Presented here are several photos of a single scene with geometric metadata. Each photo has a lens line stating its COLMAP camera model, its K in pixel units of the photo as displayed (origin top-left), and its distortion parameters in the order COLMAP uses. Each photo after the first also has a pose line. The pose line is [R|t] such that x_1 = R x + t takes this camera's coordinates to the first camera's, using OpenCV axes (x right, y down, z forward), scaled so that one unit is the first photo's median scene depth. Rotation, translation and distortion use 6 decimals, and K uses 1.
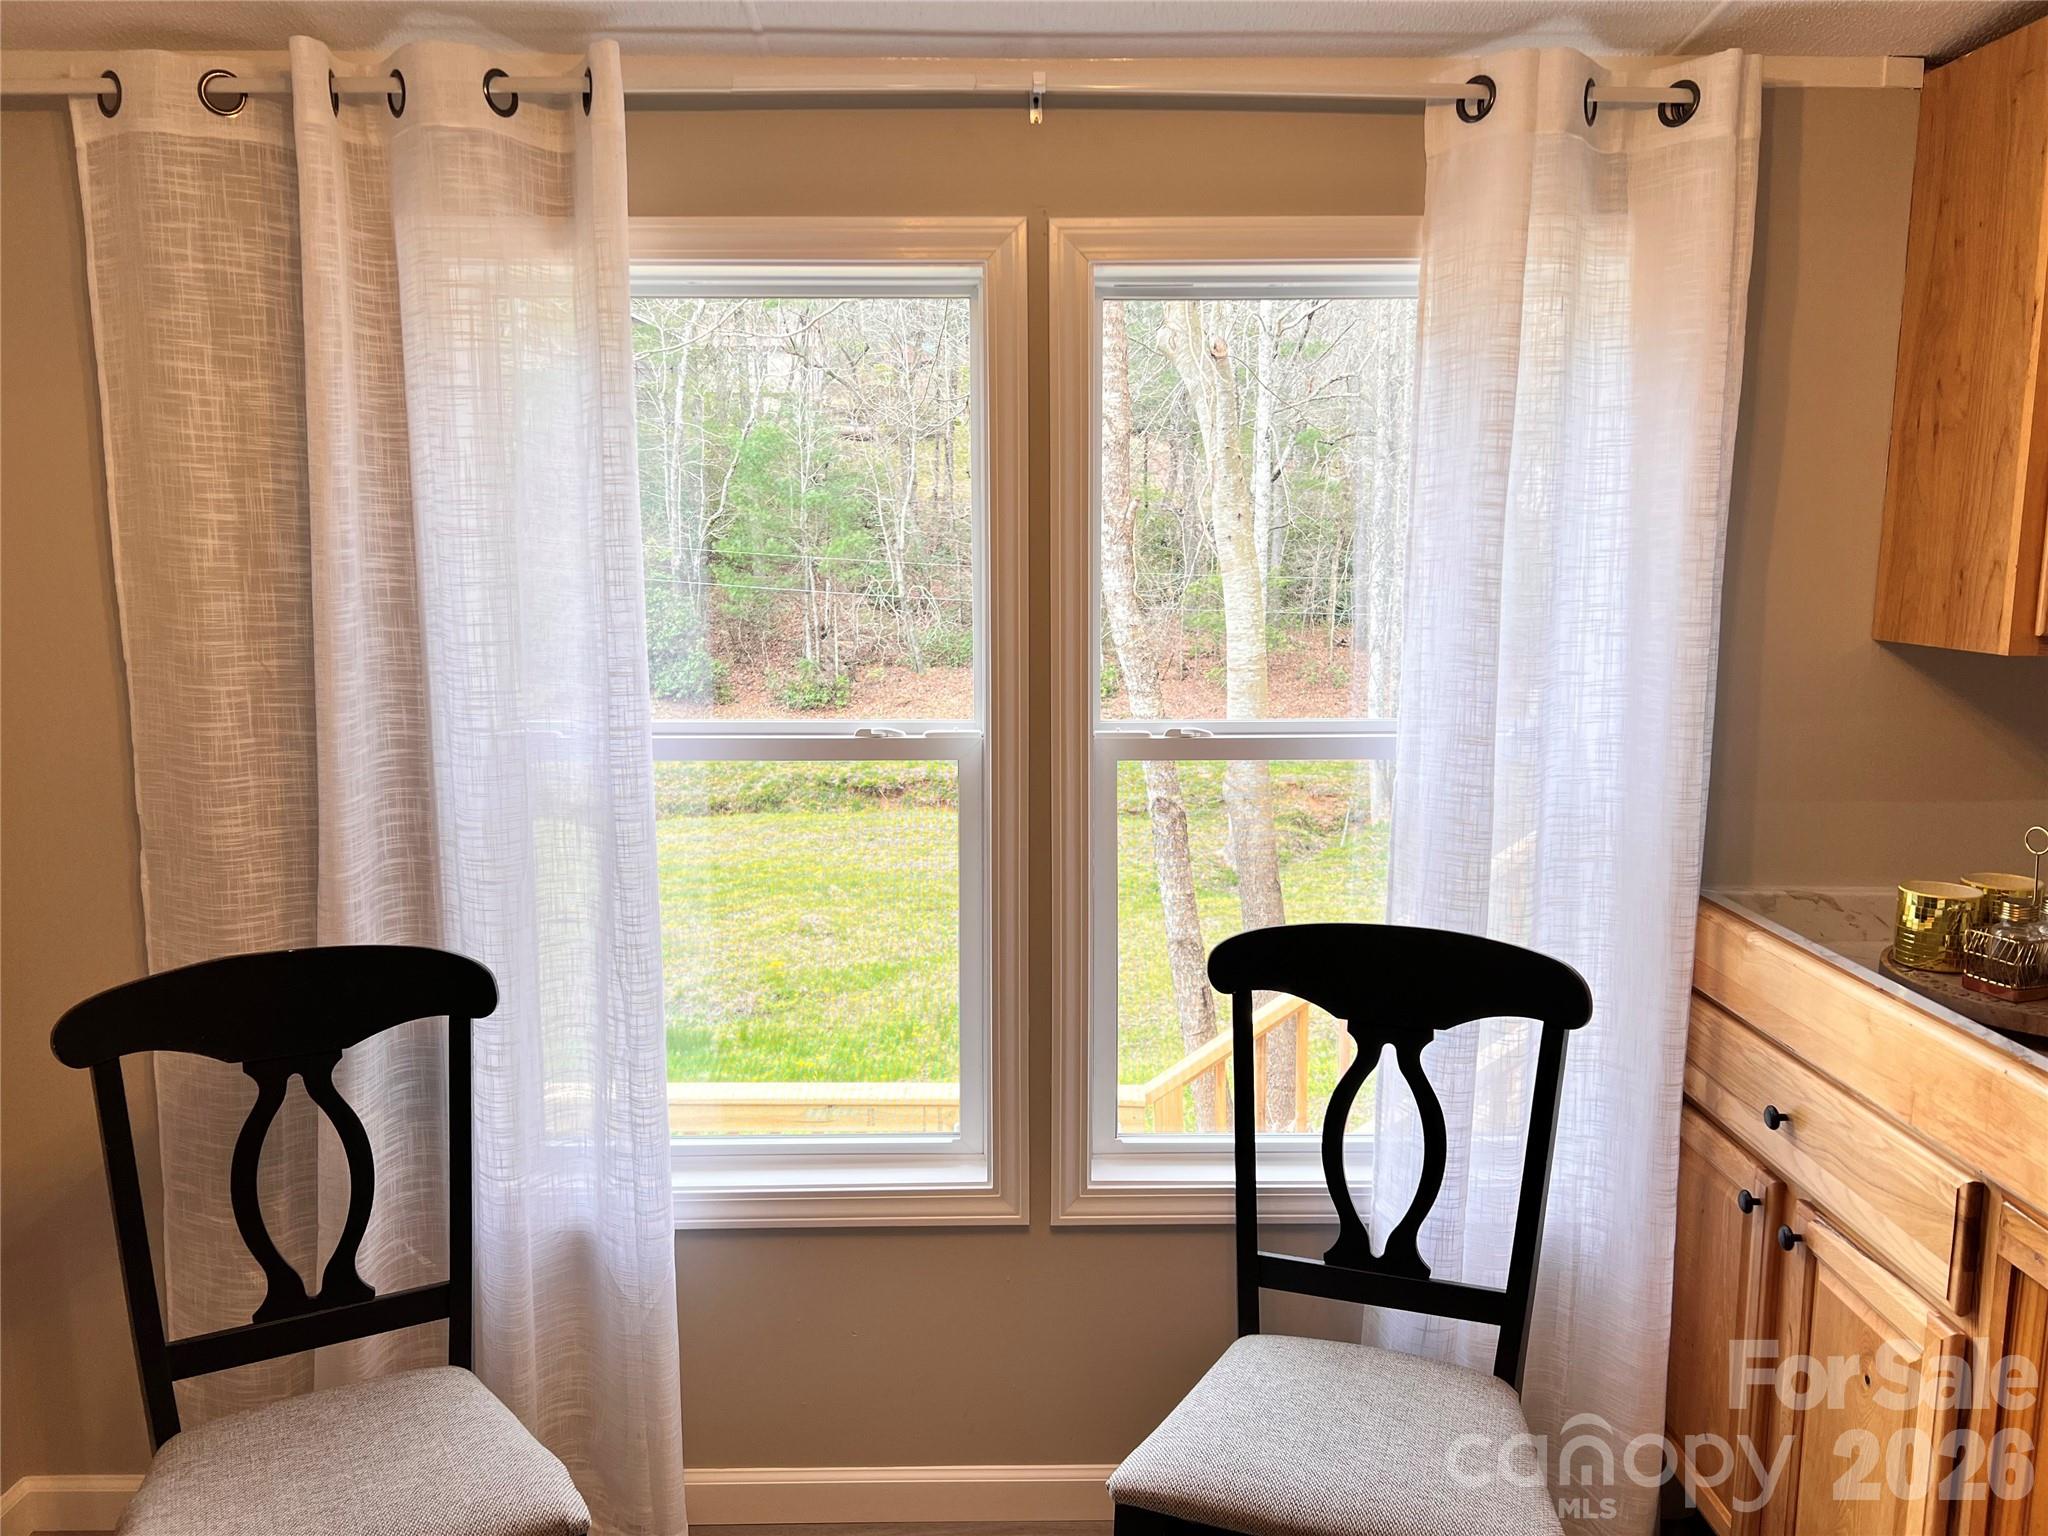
lens RADIAL K [[1541.5, 0, 1019.6], [0, 1541.5, 765.2], [0, 0, 1]] dist [0.052694, -0.062679]
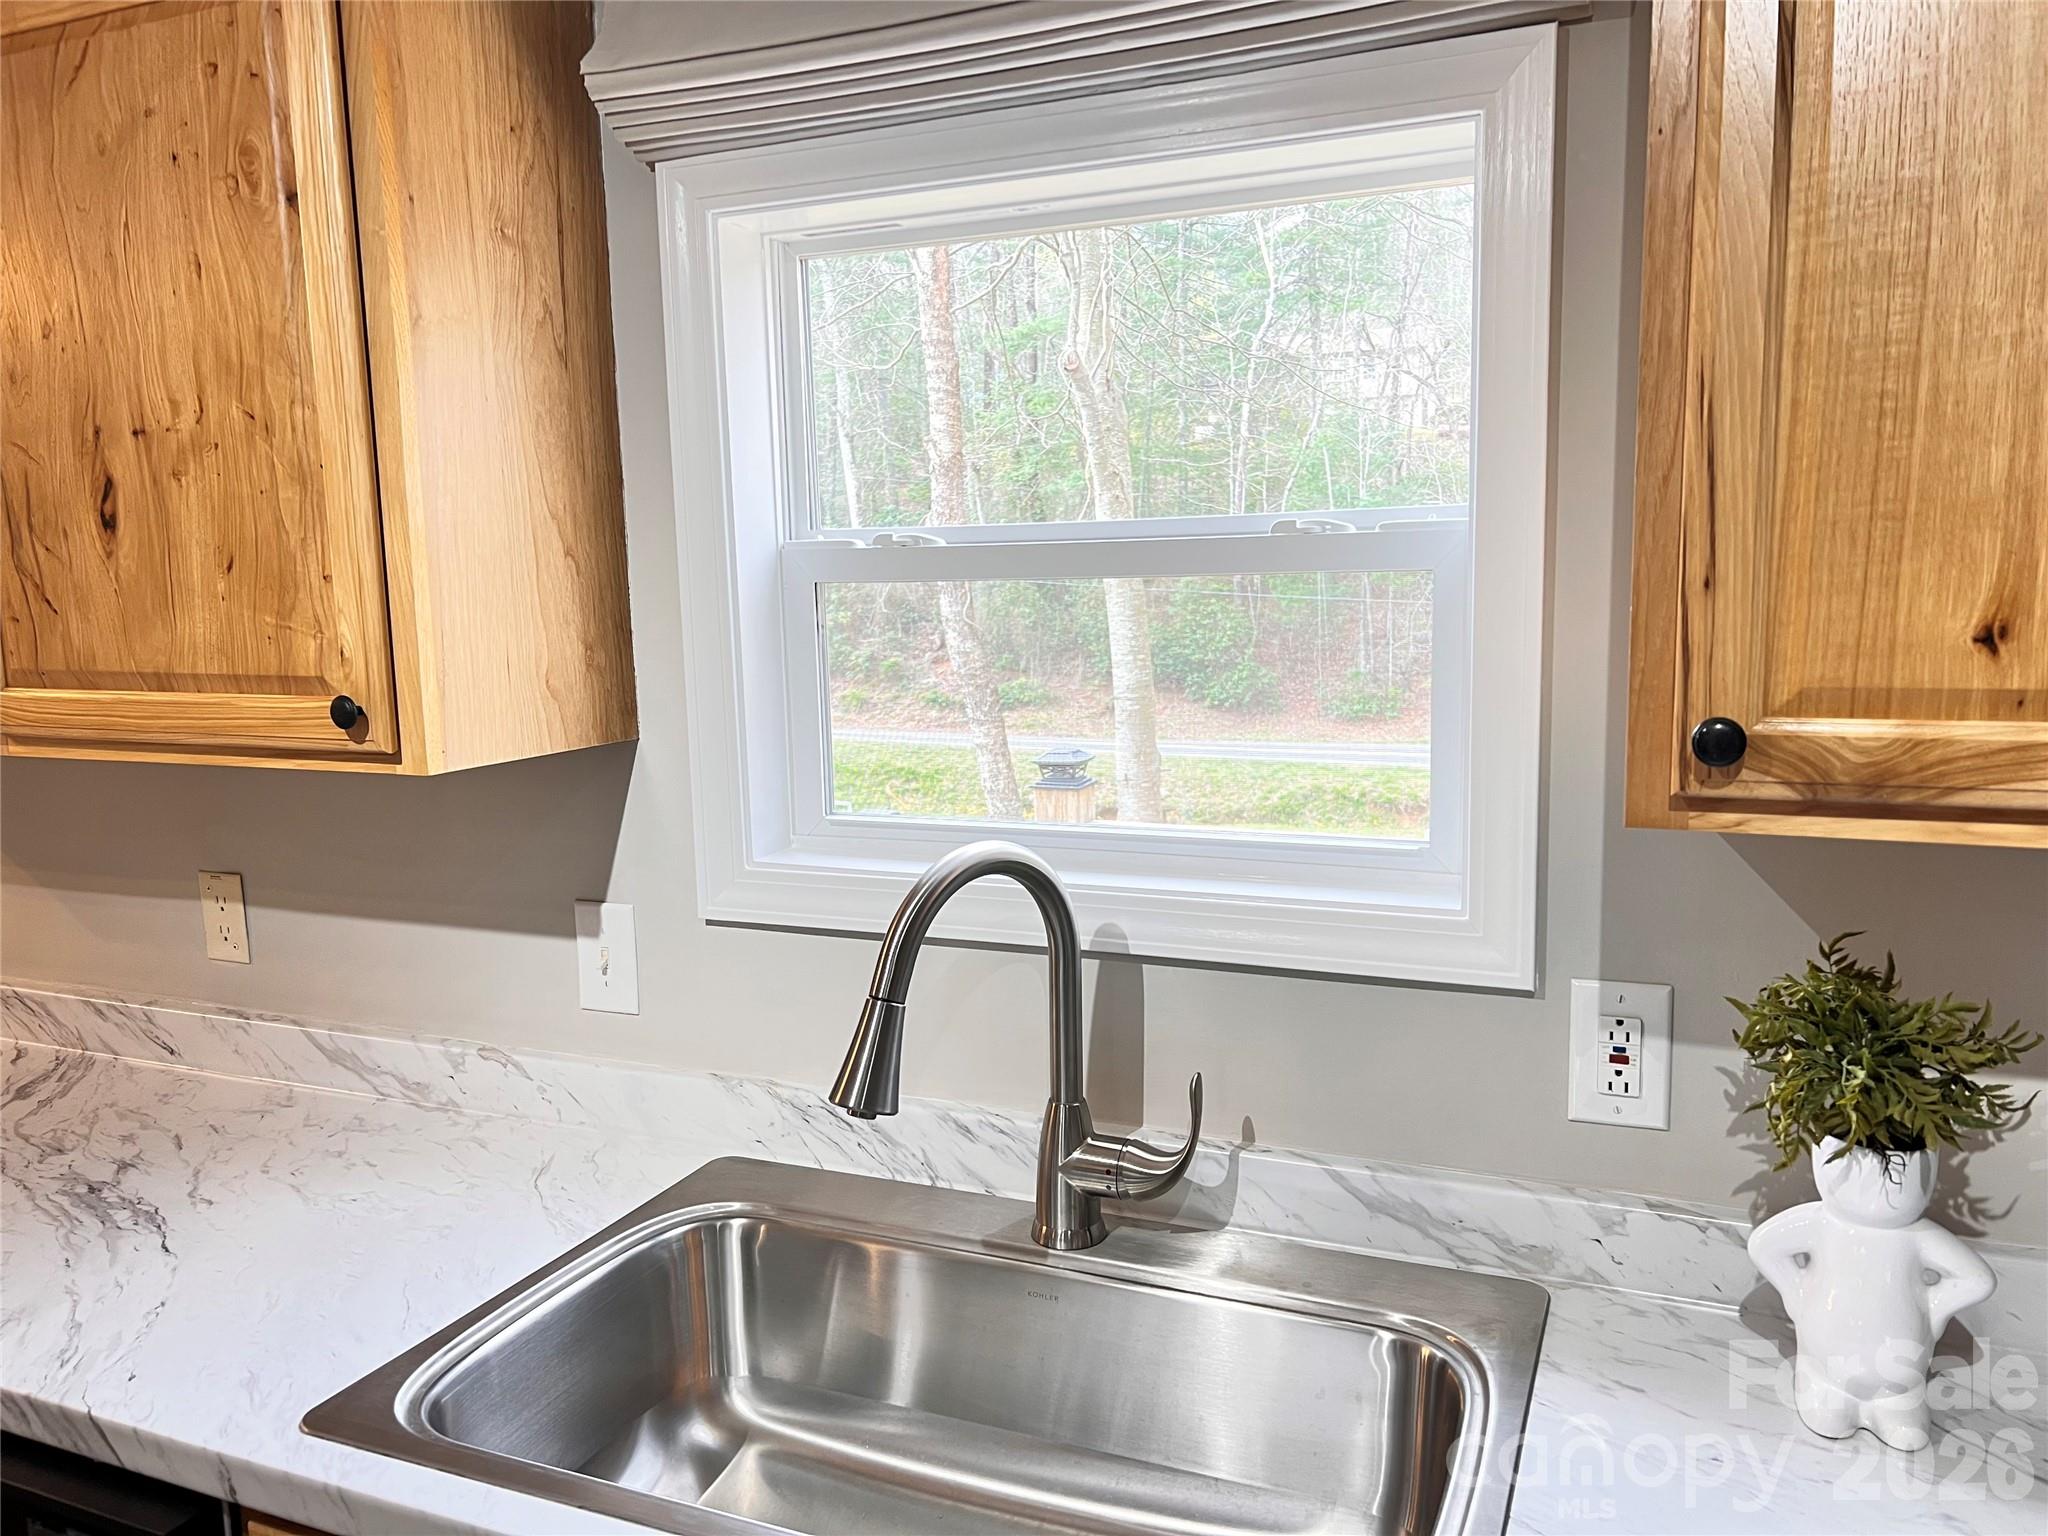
lens RADIAL K [[1542.0, 0, 1015.3], [0, 1542.0, 768.1], [0, 0, 1]] dist [0.051129, -0.060778]
pose [[0.916209, 0.034062, -0.399251, 1.650585], [-0.035256, 0.999369, 0.004354, -0.074823], [0.399147, 0.010087, 0.916831, 0.398658]]
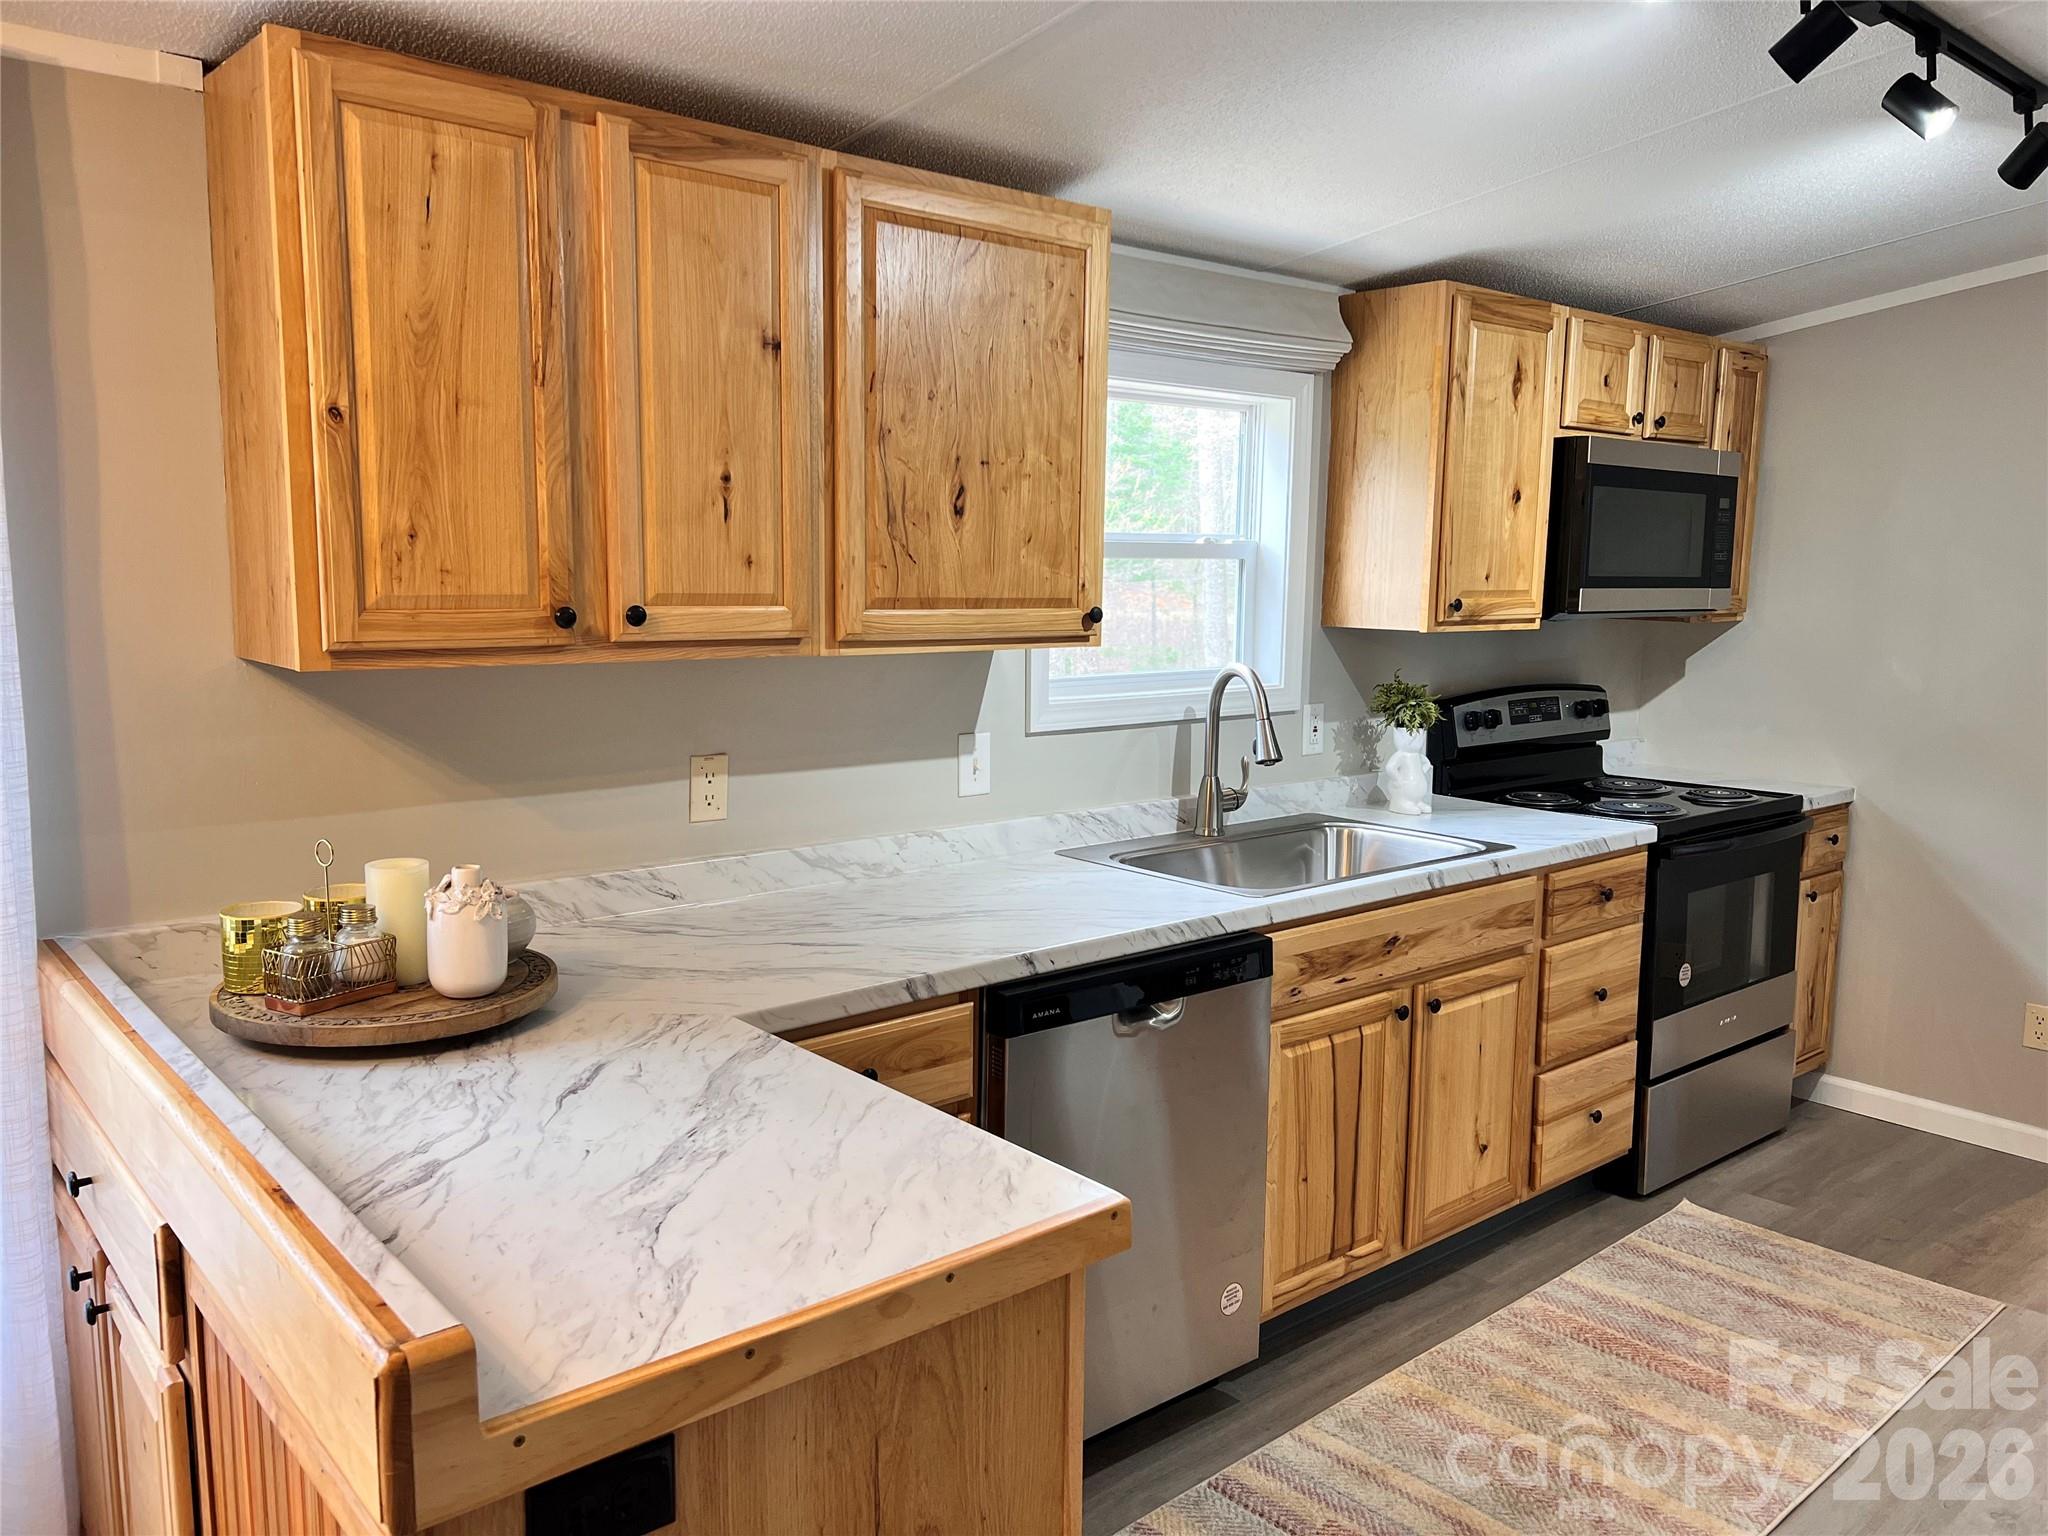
lens RADIAL K [[1542.0, 0, 1015.3], [0, 1542.0, 768.1], [0, 0, 1]] dist [0.051129, -0.060778]
pose [[0.763894, -0.076867, 0.640747, 0.288105], [0.079343, 0.996535, 0.024958, 0.003097], [-0.640446, 0.031773, 0.767346, -0.055529]]
